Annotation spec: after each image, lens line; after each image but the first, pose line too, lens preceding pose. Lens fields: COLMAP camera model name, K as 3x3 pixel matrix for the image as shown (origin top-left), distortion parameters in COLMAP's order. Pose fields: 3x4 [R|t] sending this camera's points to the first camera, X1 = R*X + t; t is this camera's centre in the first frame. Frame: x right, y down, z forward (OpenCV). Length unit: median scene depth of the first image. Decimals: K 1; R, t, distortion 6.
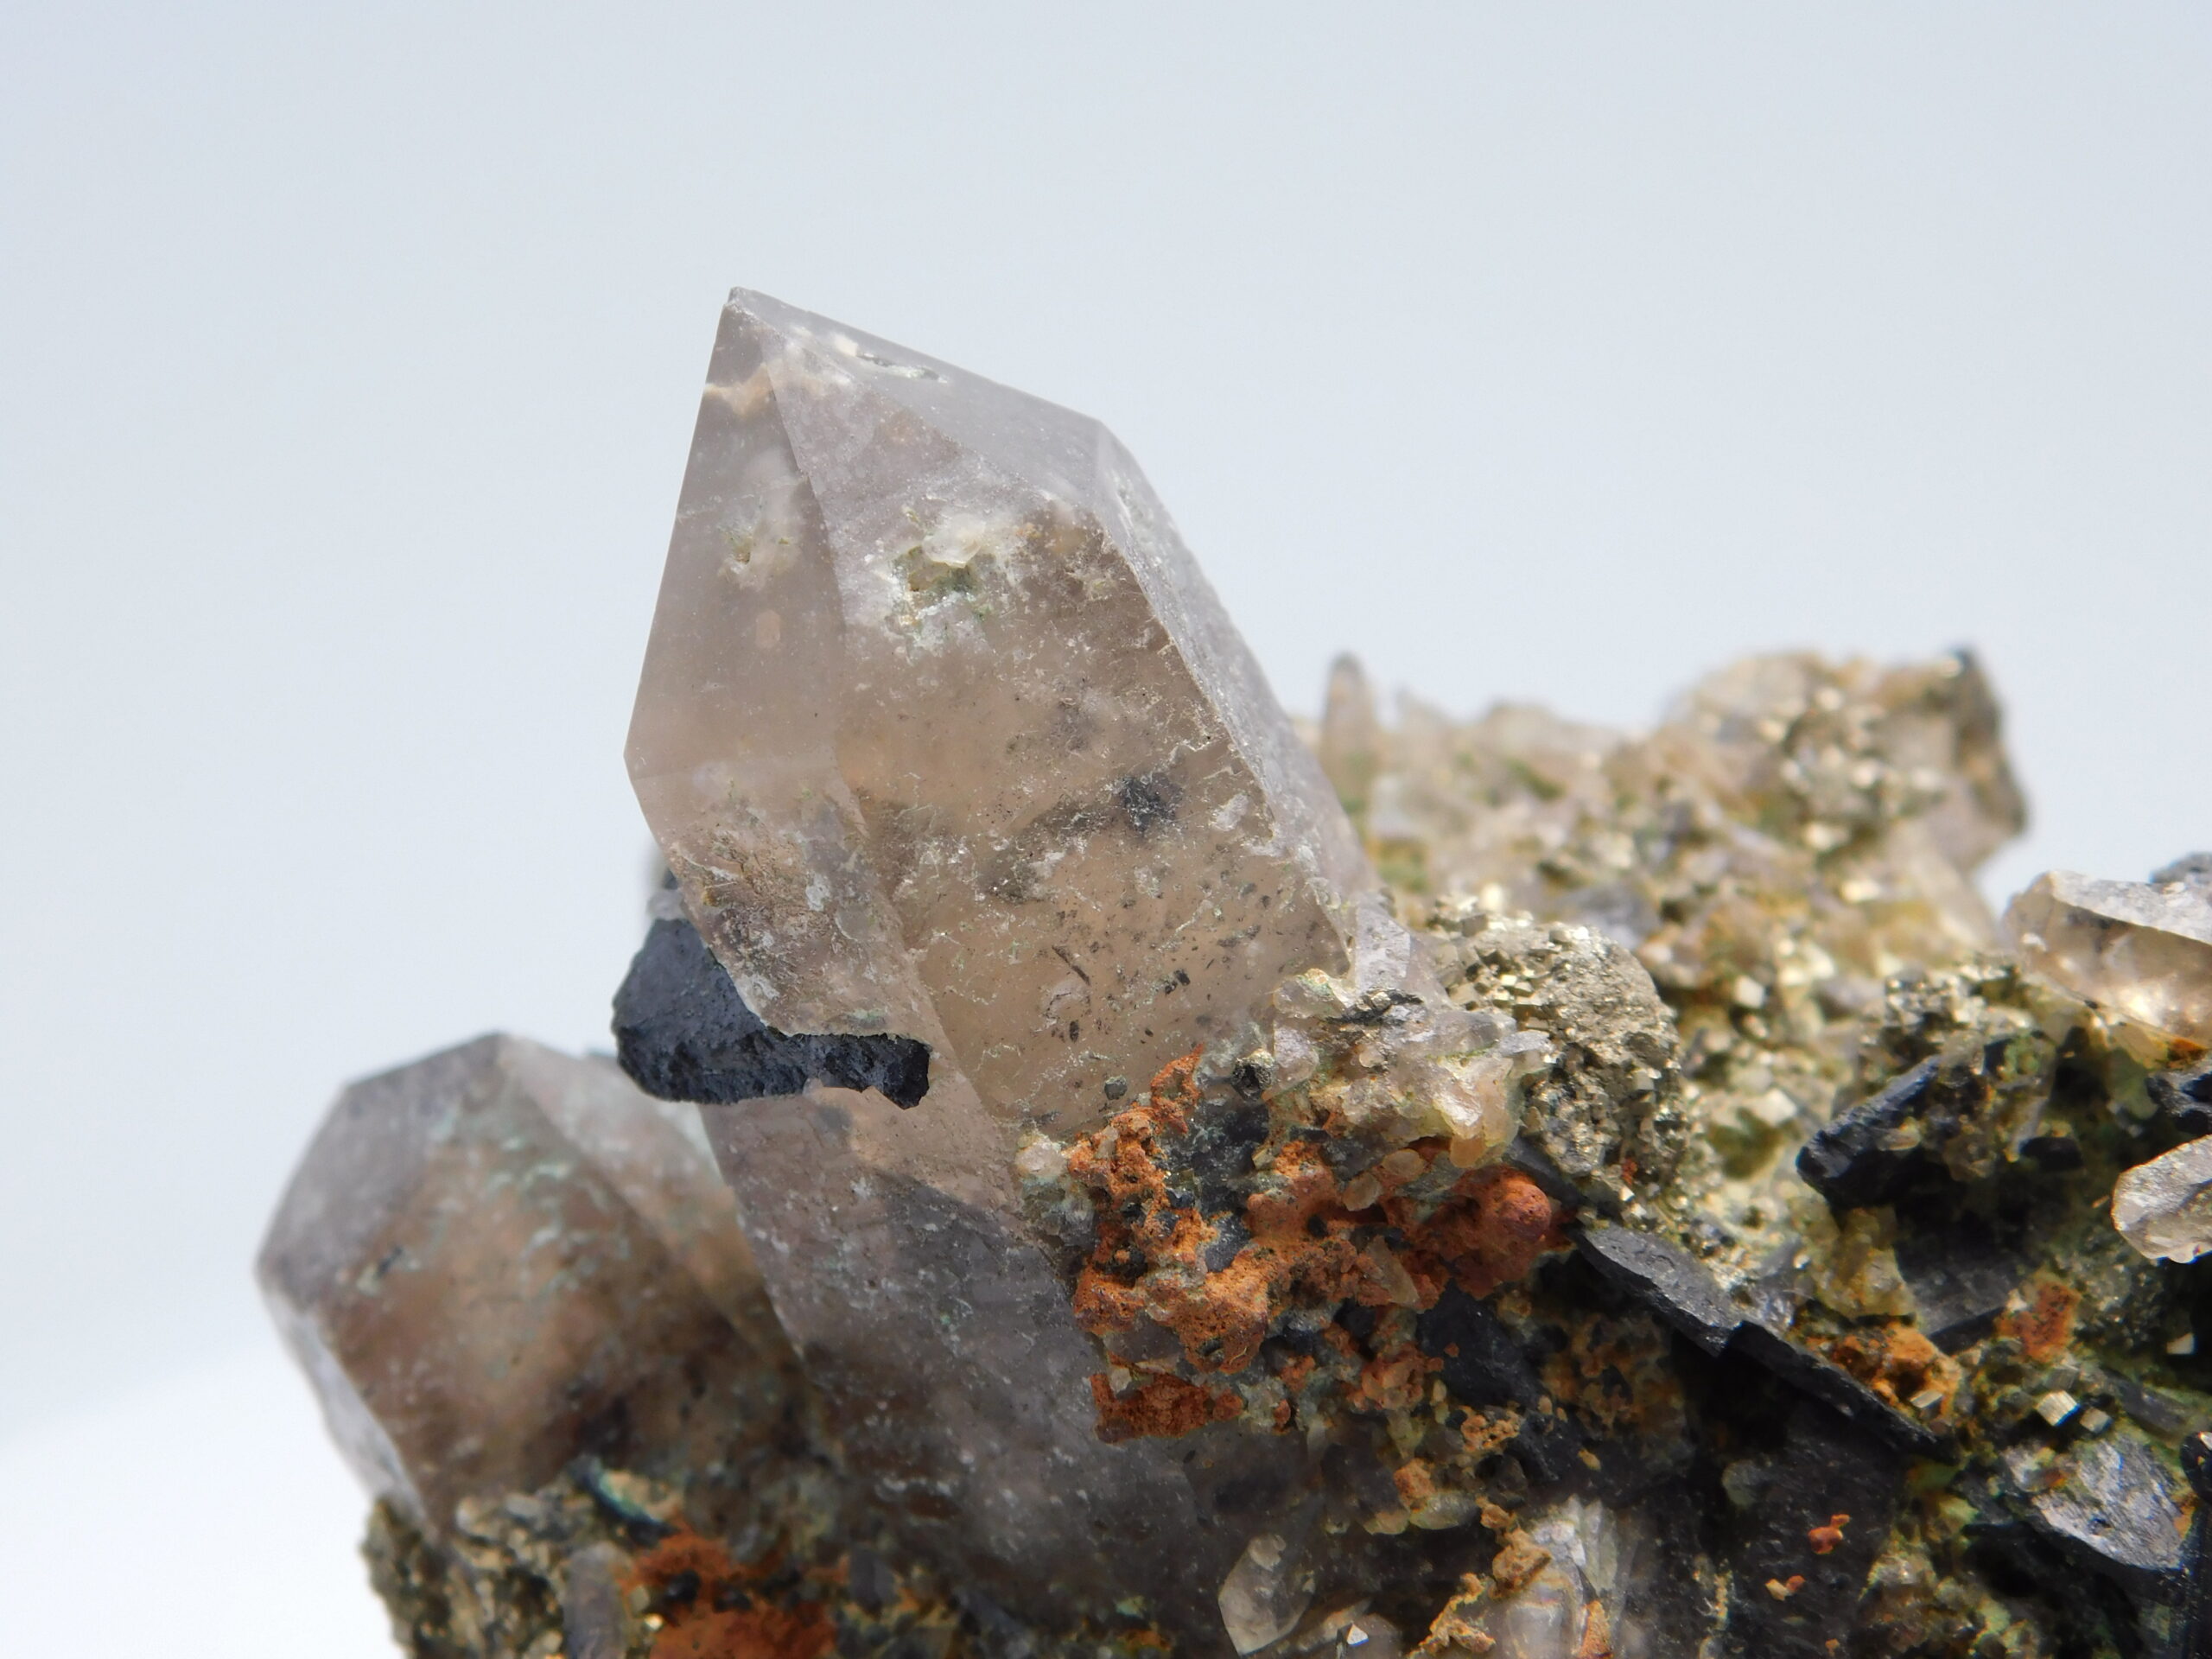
lens RADIAL K [[3303.4, 0, 1101.4], [0, 3303.4, 841.8], [0, 0, 1]] dist [-0.093106, 0.000000]
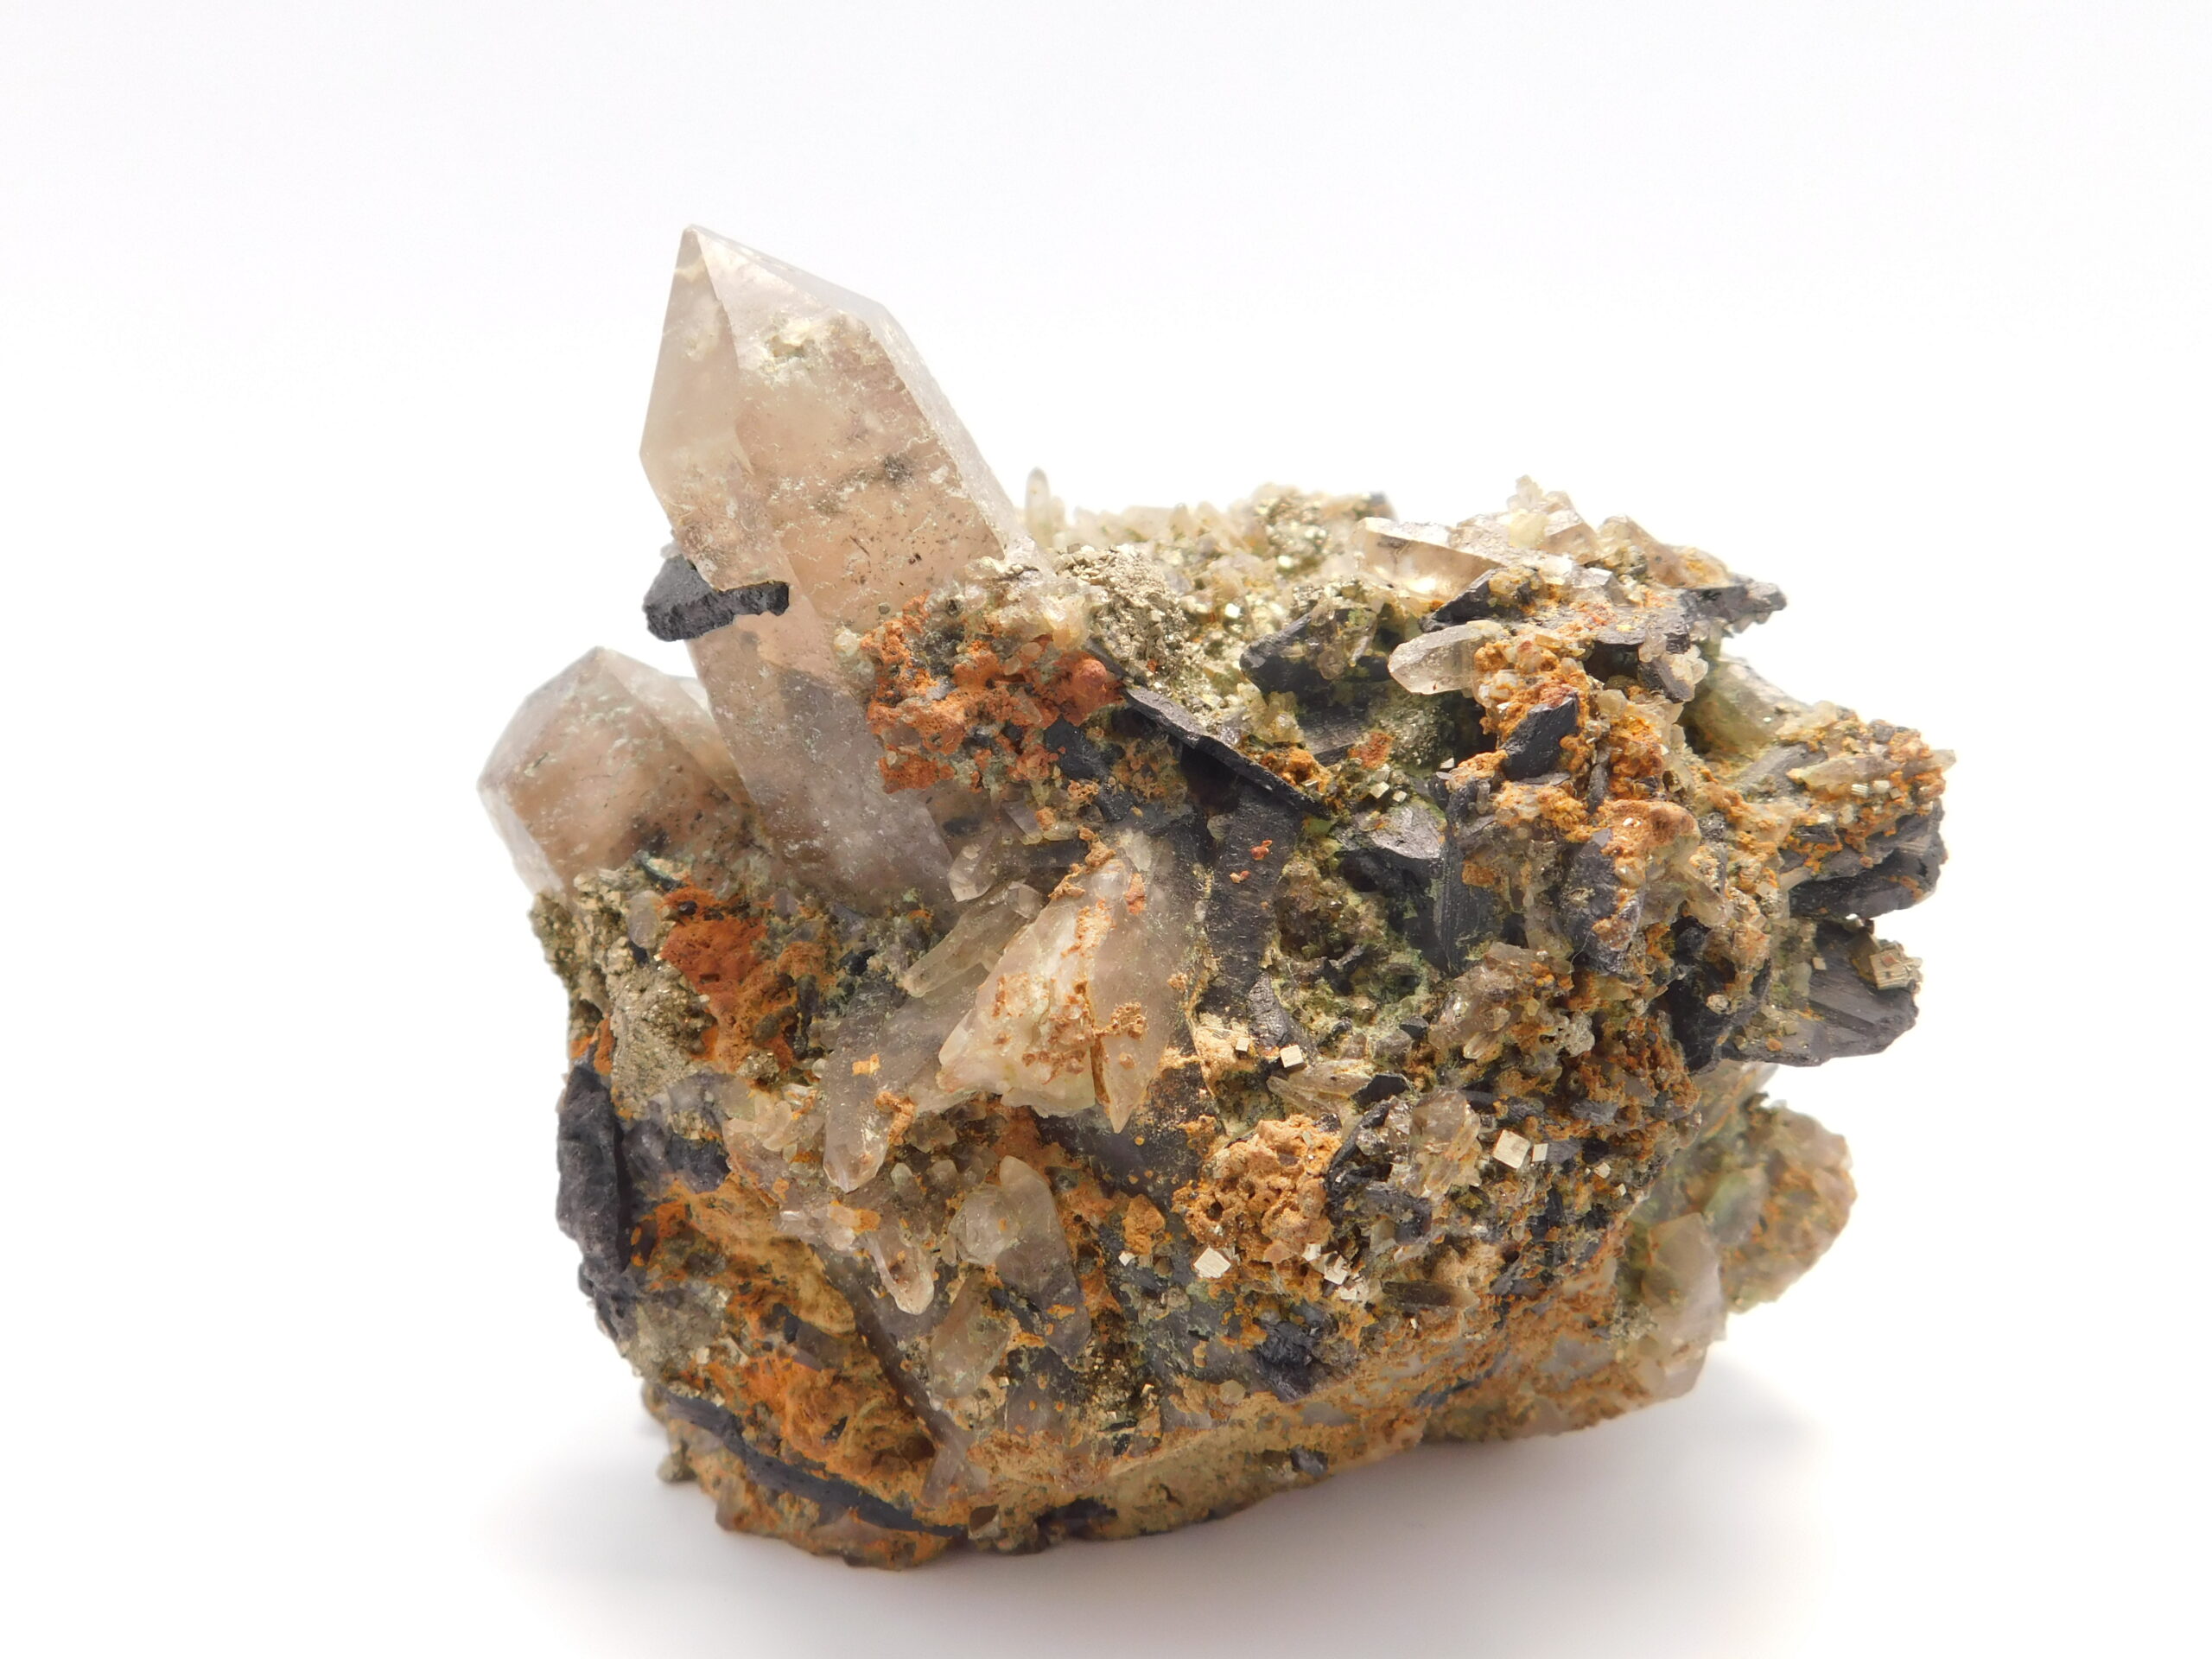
lens RADIAL K [[1916.5, 0, 1106.8], [0, 1916.5, 825.5], [0, 0, 1]] dist [-0.008614, -0.031904]
pose [[0.999654, -0.024165, 0.010421, 0.119834], [0.024629, 0.998590, -0.047026, 0.254739], [-0.009270, 0.047267, 0.998839, -0.158333]]
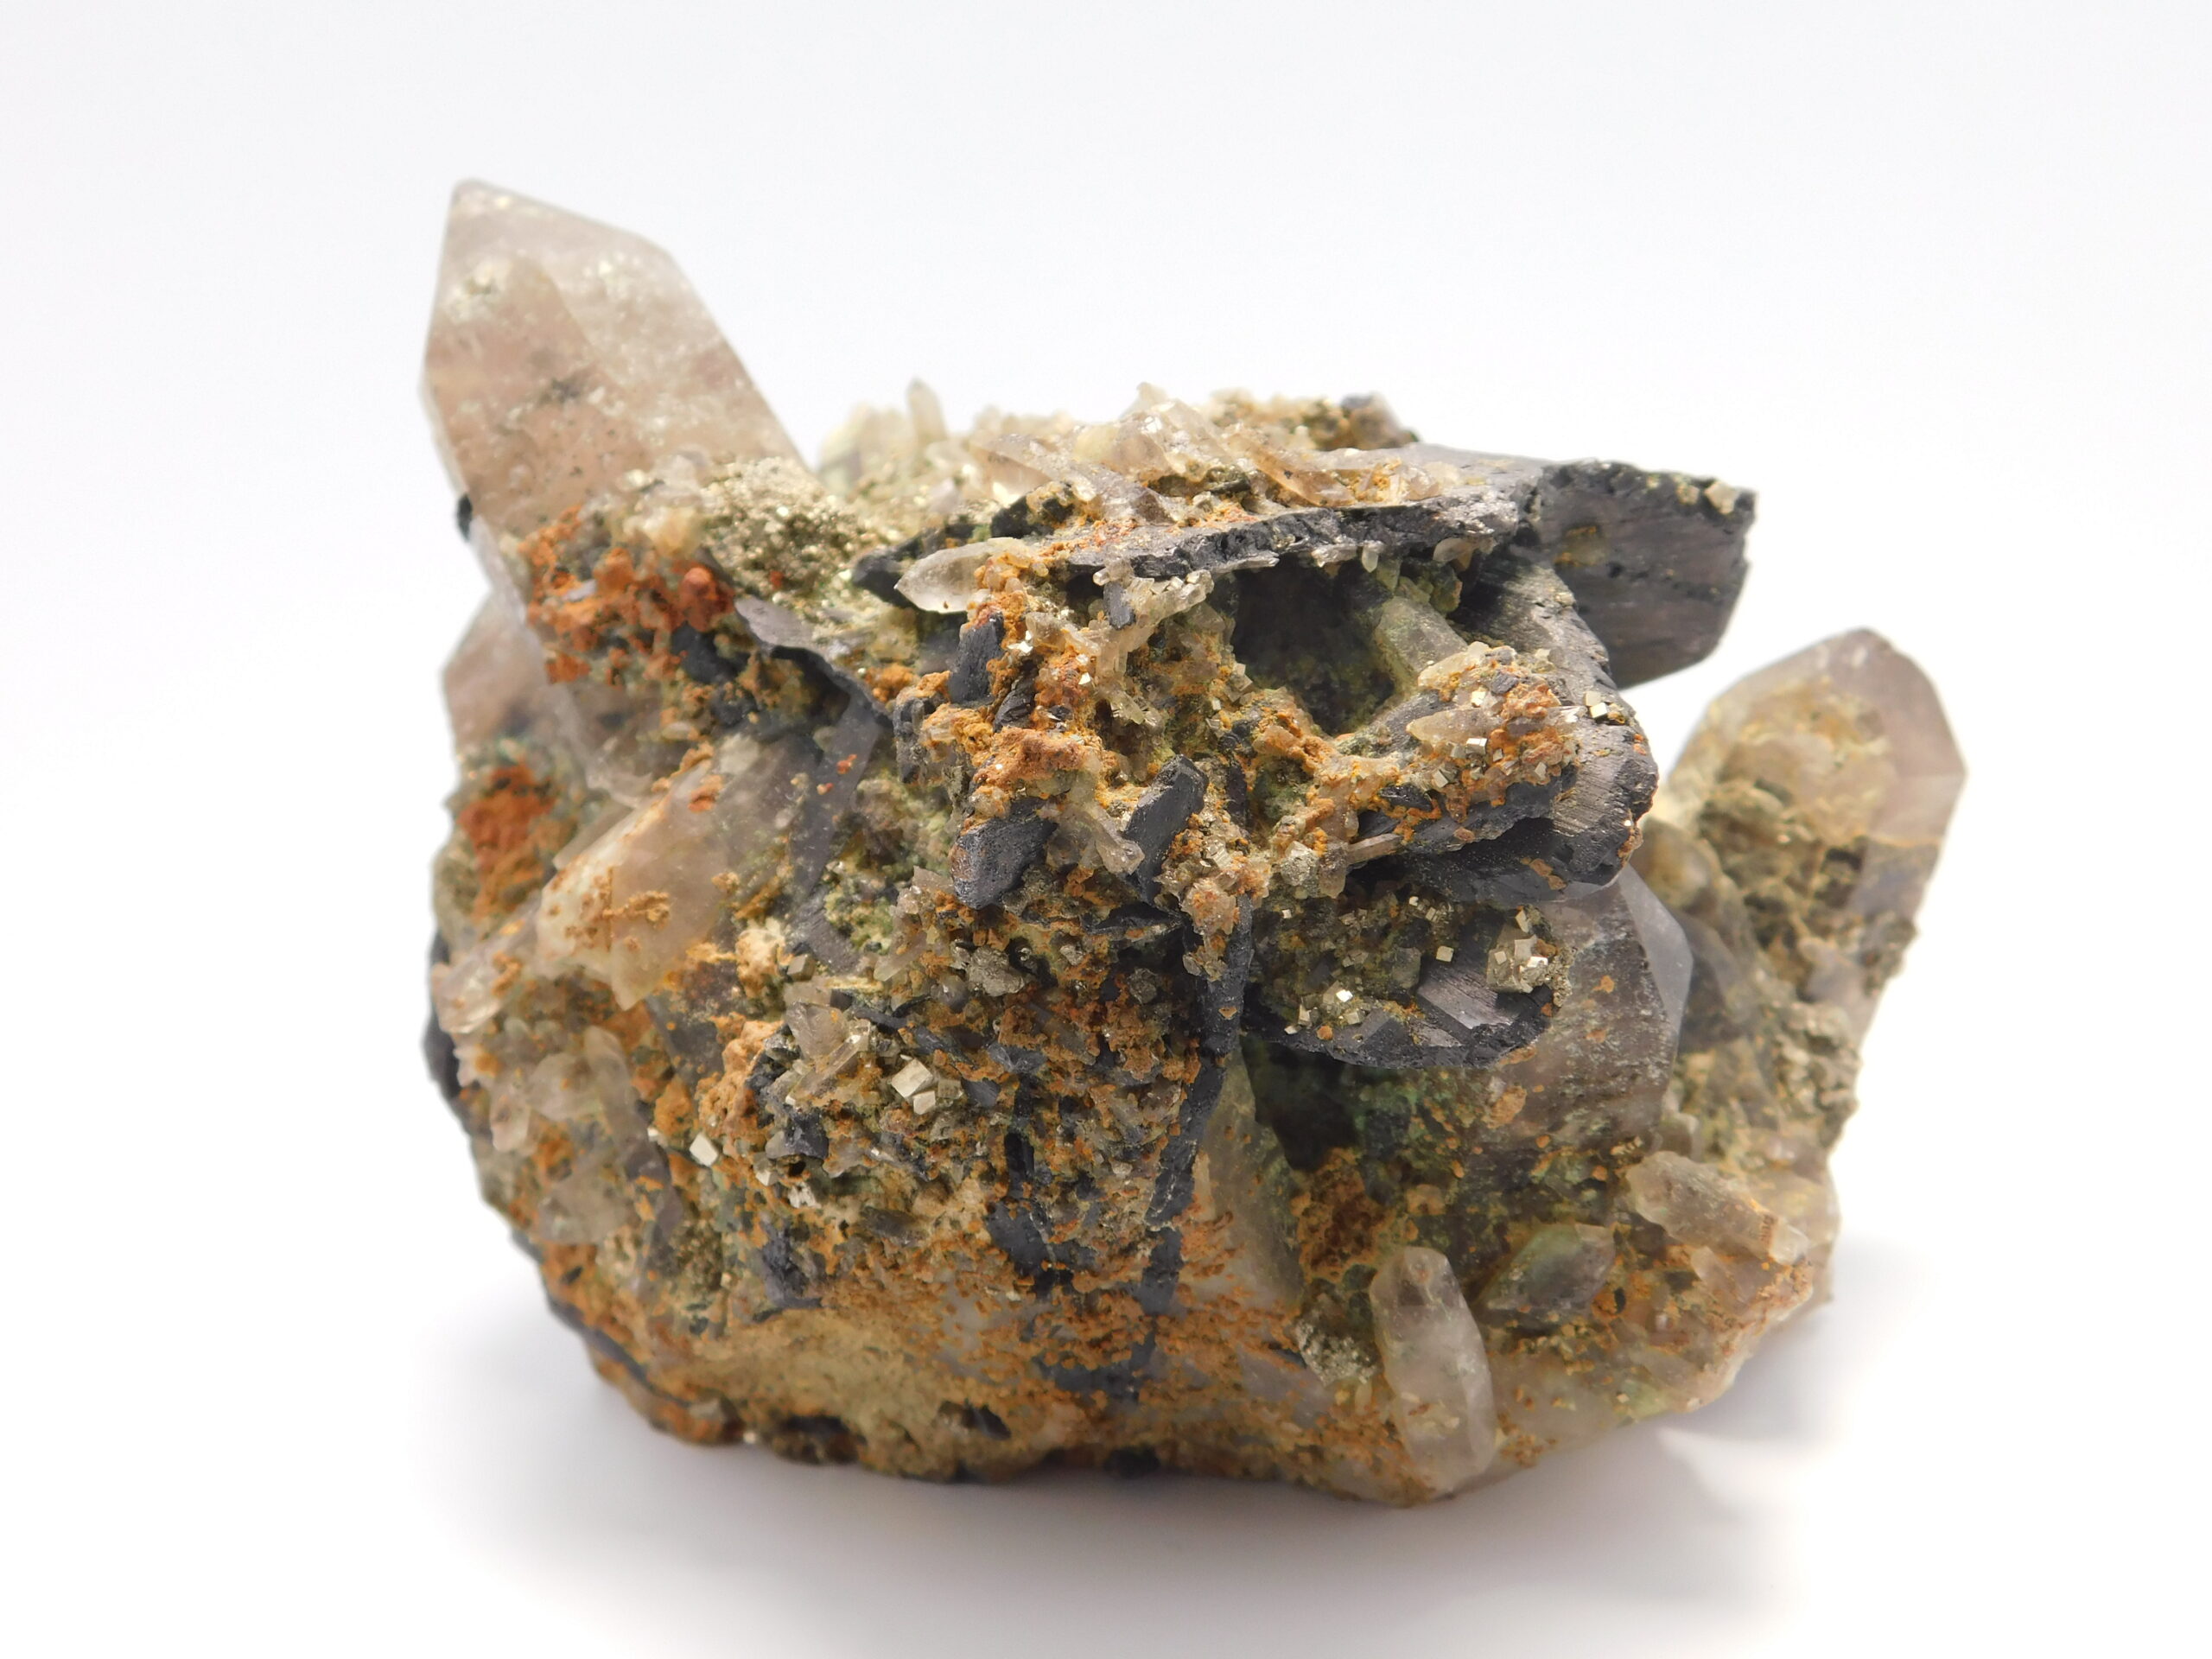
lens RADIAL K [[2601.7, 0, 1106.7], [0, 2601.7, 817.5], [0, 0, 1]] dist [-0.047323, 0.000000]
pose [[0.813972, 0.056900, -0.578111, 1.287202], [-0.088106, 0.995771, -0.026045, 0.276996], [0.574183, 0.072135, 0.815543, -0.189035]]
